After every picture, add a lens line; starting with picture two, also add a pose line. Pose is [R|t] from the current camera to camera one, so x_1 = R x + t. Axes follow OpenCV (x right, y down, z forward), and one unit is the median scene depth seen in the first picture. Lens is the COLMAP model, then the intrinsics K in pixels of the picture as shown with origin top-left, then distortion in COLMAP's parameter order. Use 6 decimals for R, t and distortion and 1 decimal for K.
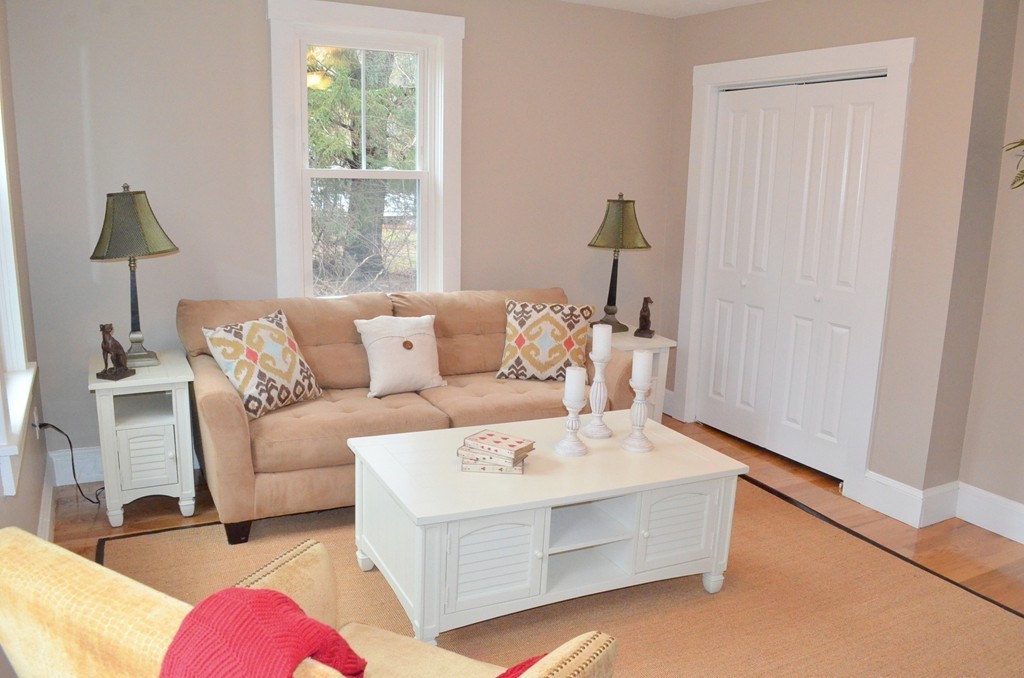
lens RADIAL K [[805.3, 0, 511.8], [0, 805.3, 344.8], [0, 0, 1]] dist [-0.087850, 0.013478]
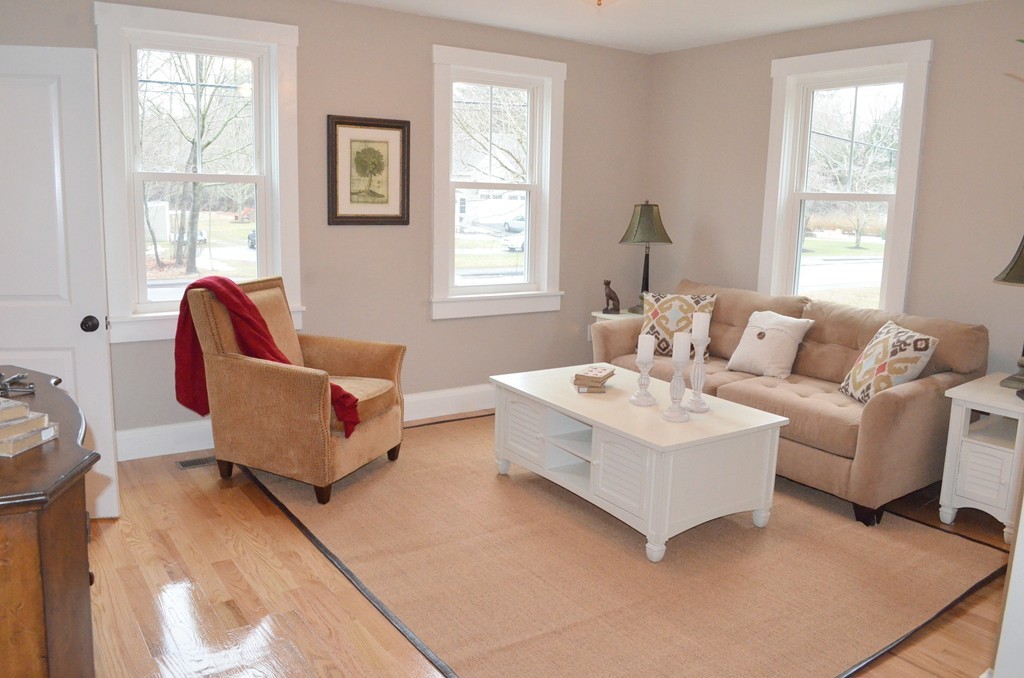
lens RADIAL K [[805.3, 0, 511.8], [0, 805.3, 344.8], [0, 0, 1]] dist [-0.087850, 0.013478]
pose [[0.145041, 0.159750, -0.976444, 1.143360], [-0.220331, 0.967314, 0.125529, -0.062434], [0.964581, 0.196934, 0.175498, 0.517974]]
